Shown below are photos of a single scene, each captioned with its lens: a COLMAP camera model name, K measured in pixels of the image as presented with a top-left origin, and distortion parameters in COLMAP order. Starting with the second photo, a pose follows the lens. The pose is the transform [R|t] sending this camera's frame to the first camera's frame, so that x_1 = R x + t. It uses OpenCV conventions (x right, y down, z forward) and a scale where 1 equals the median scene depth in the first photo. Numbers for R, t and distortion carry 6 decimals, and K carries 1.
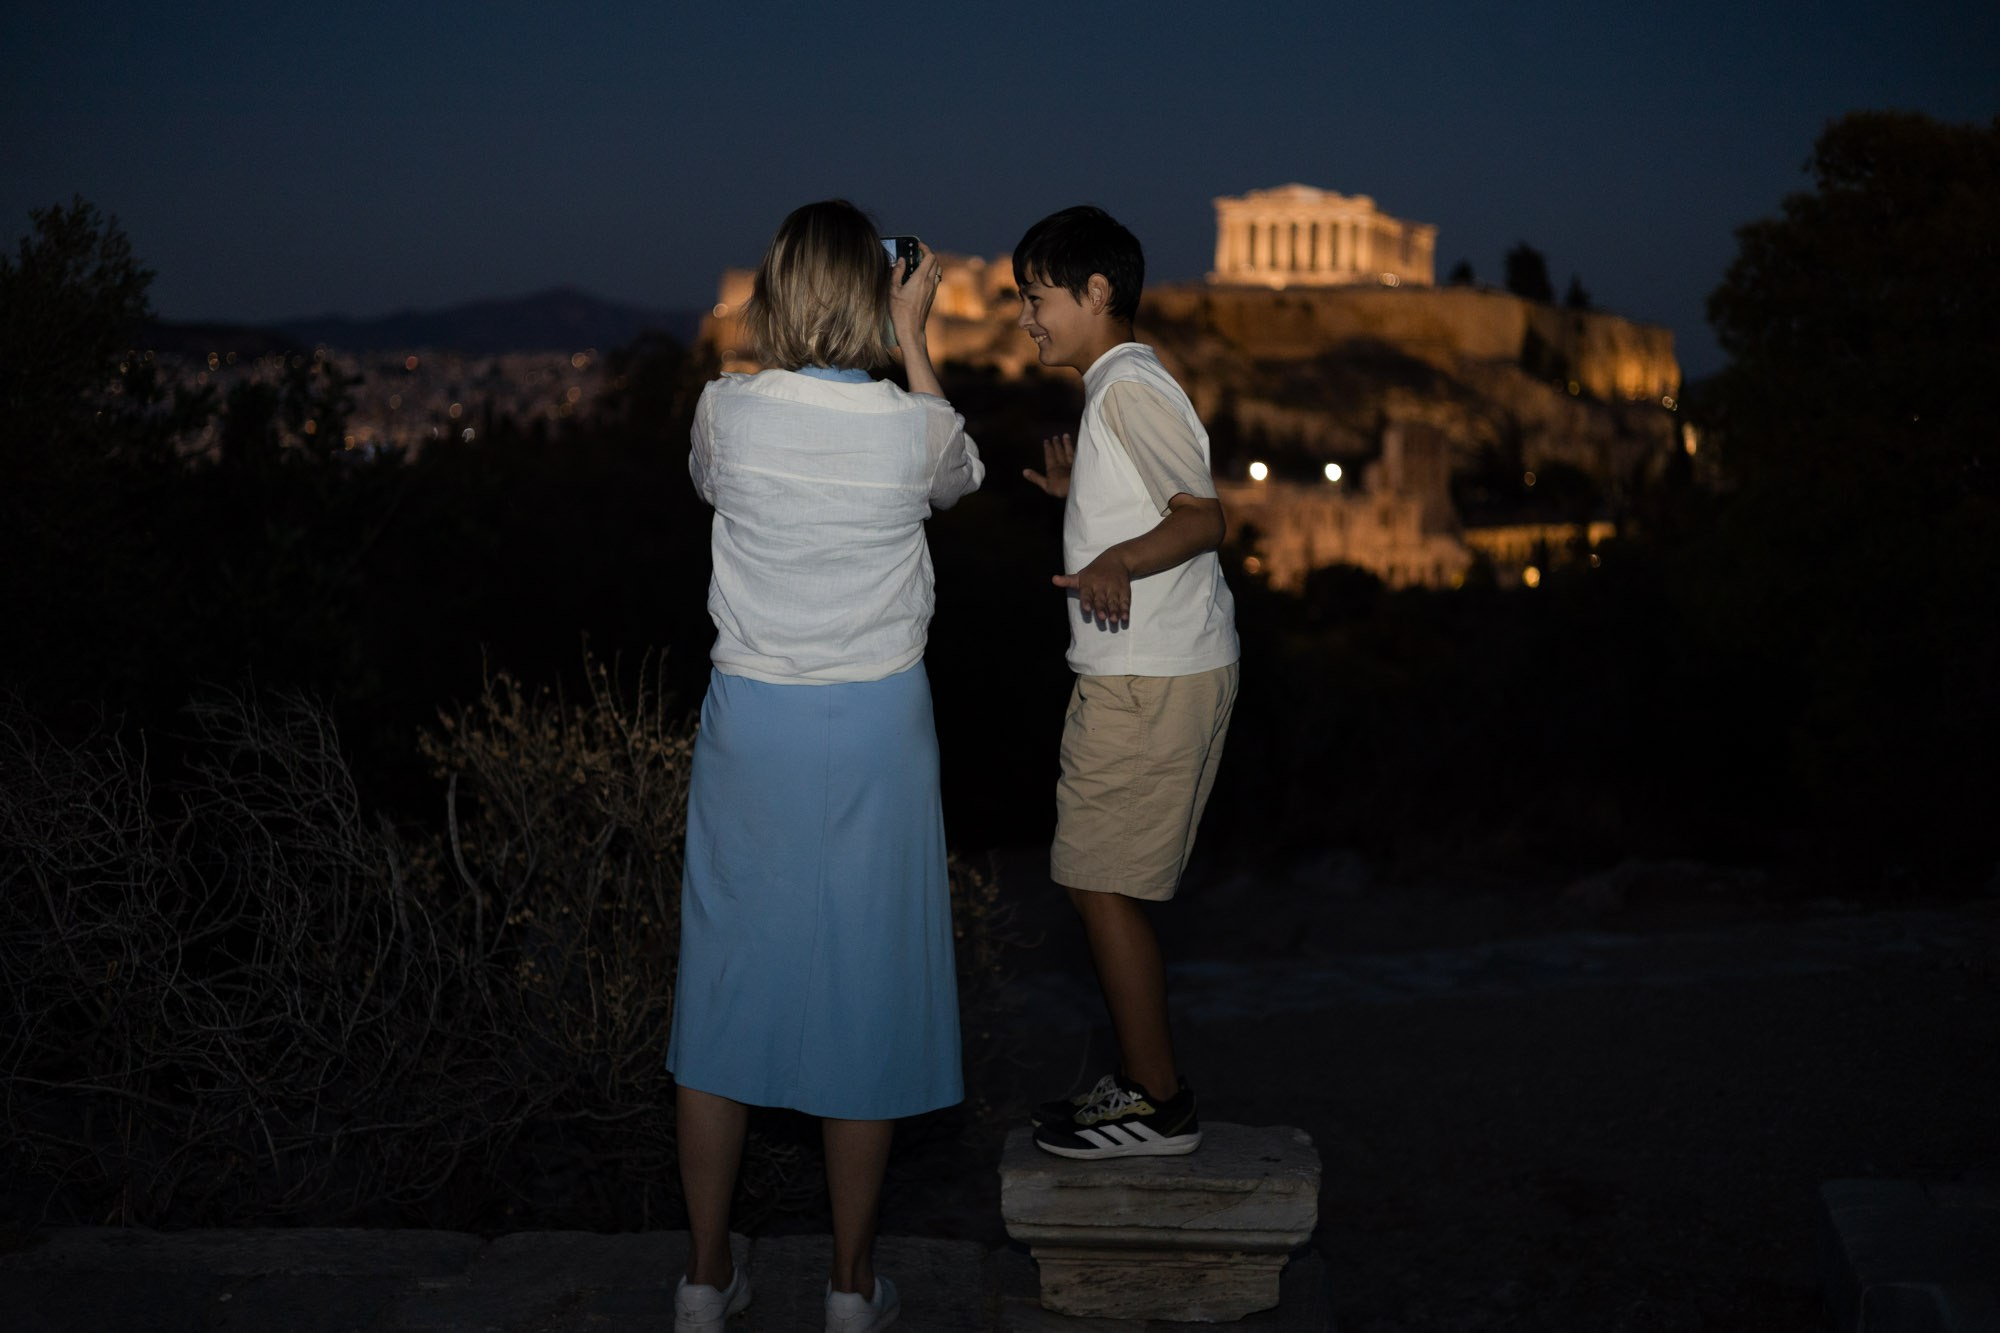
lens RADIAL K [[2865.9, 0, 1000.0], [0, 2865.9, 666.5], [0, 0, 1]] dist [0.022198, 0.053142]
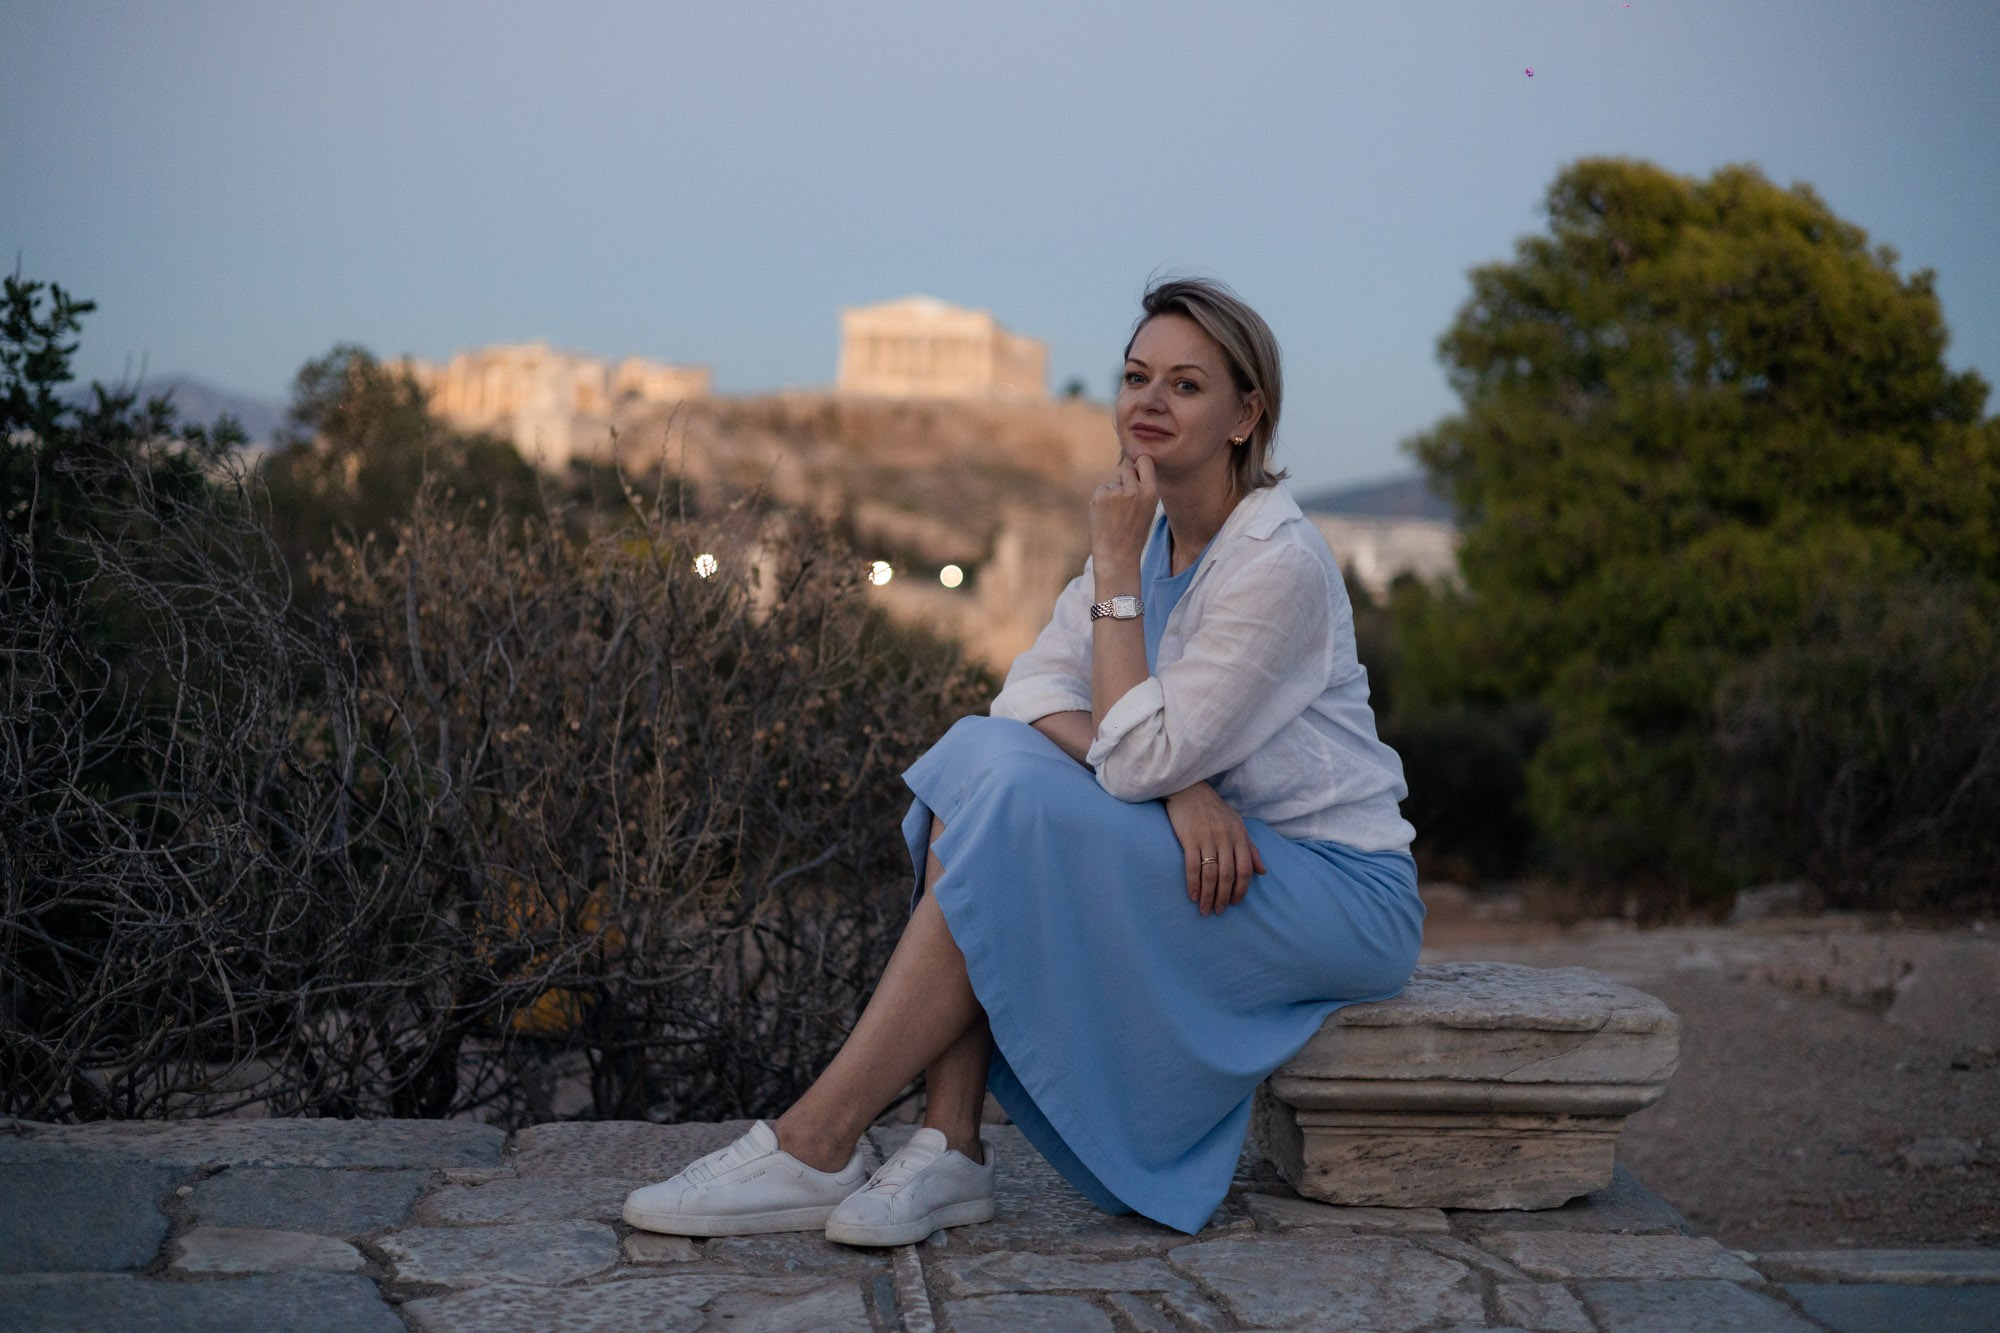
lens RADIAL K [[2793.8, 0, 1000.0], [0, 2793.8, 666.5], [0, 0, 1]] dist [0.016673, -0.056252]
pose [[0.990043, 0.018266, 0.139578, -0.037810], [-0.012922, 0.999152, -0.039104, 0.025589], [-0.140174, 0.036911, 0.989439, 0.062204]]
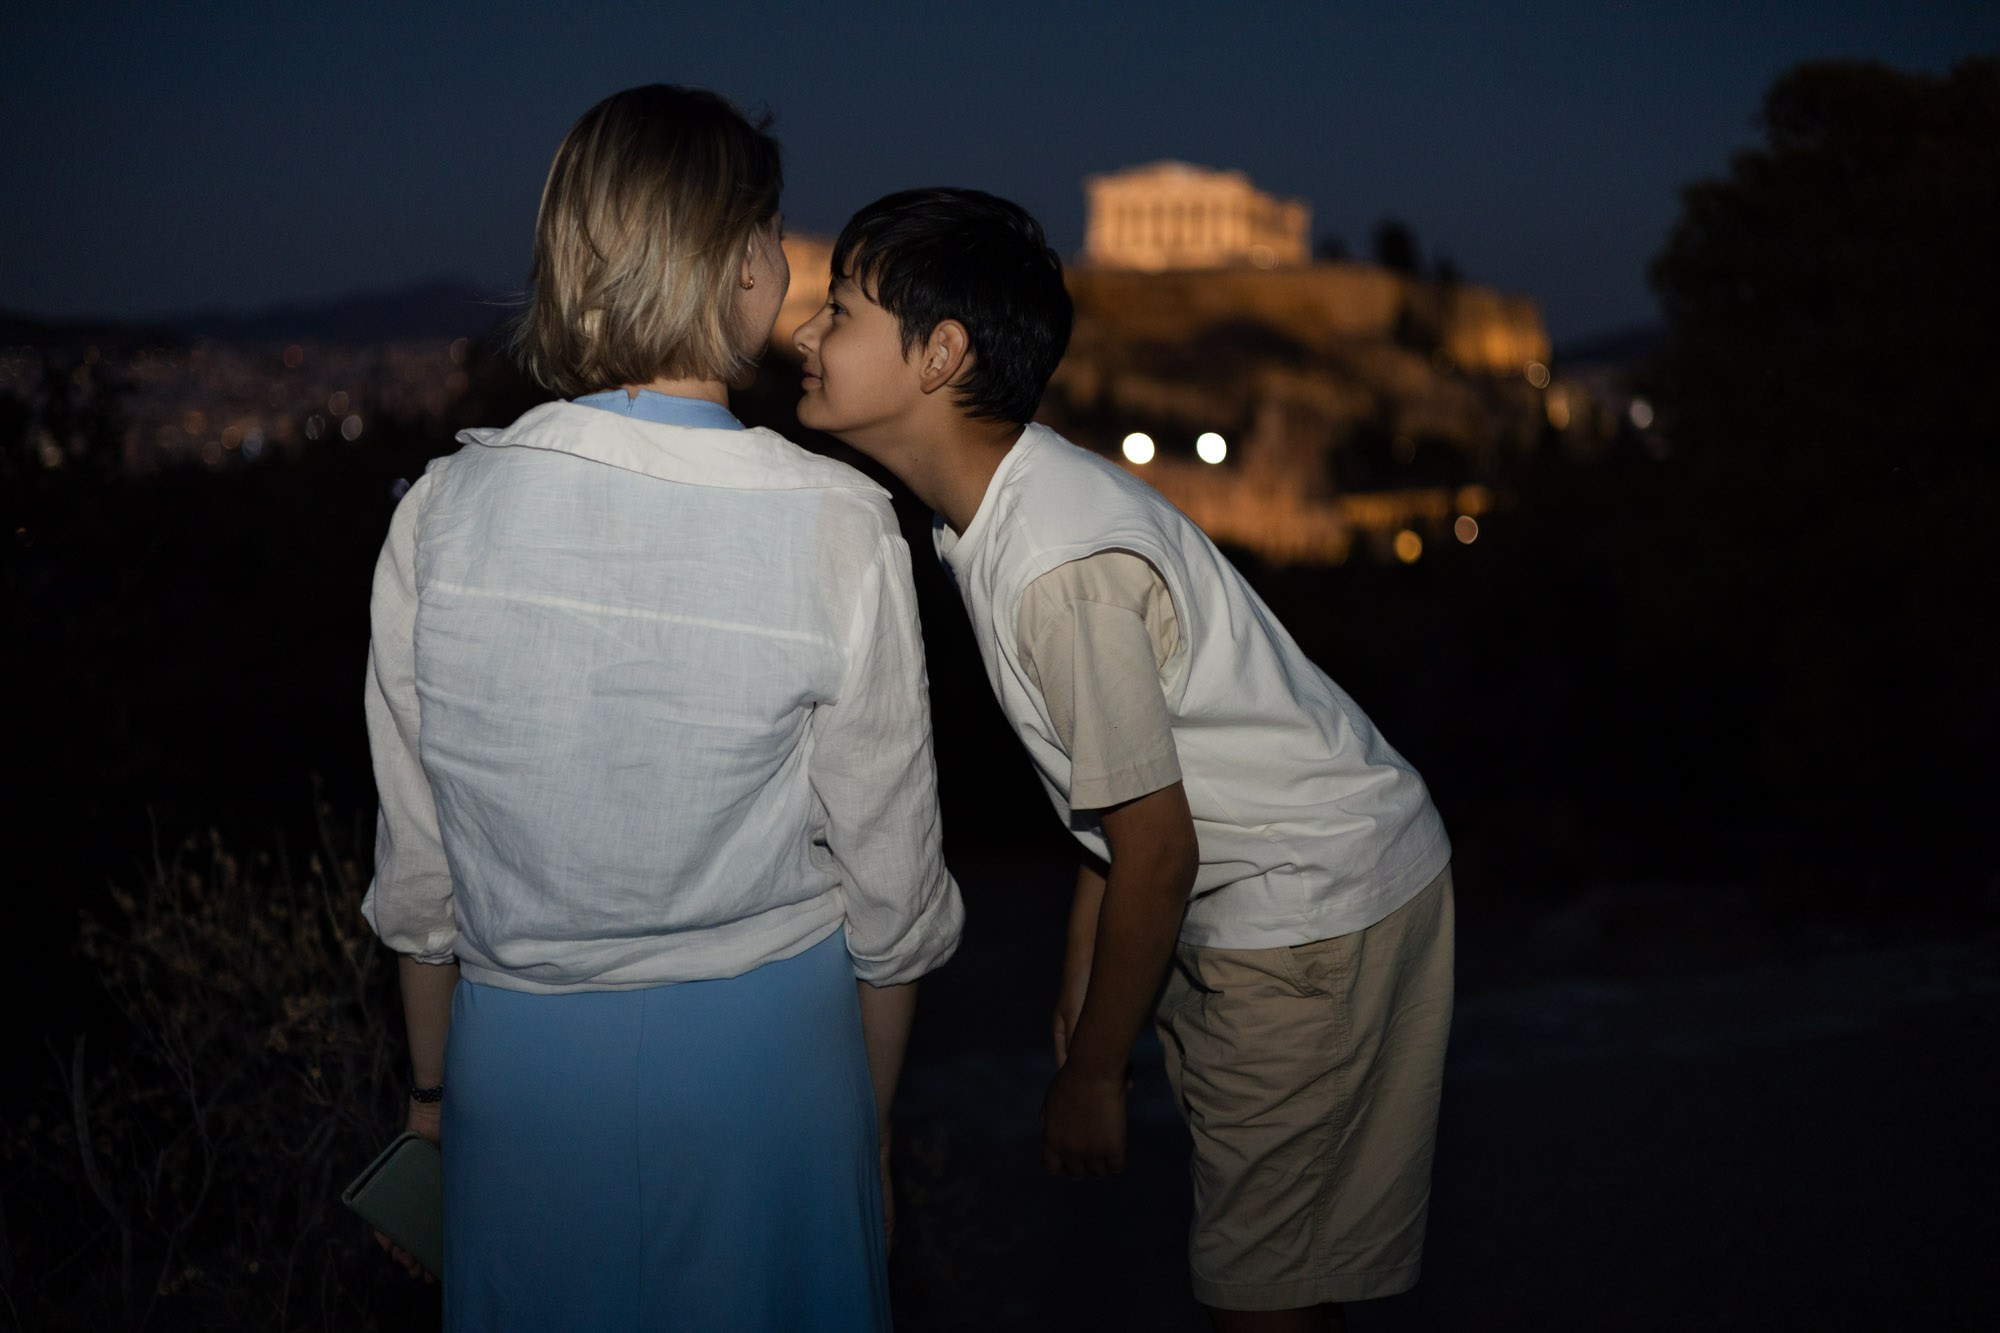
lens RADIAL K [[2793.8, 0, 1000.0], [0, 2793.8, 666.5], [0, 0, 1]] dist [0.016673, -0.056252]
pose [[0.998894, -0.023540, 0.040699, -0.003416], [0.023162, 0.999684, 0.009738, -0.012057], [-0.040915, -0.008785, 0.999124, 0.103764]]
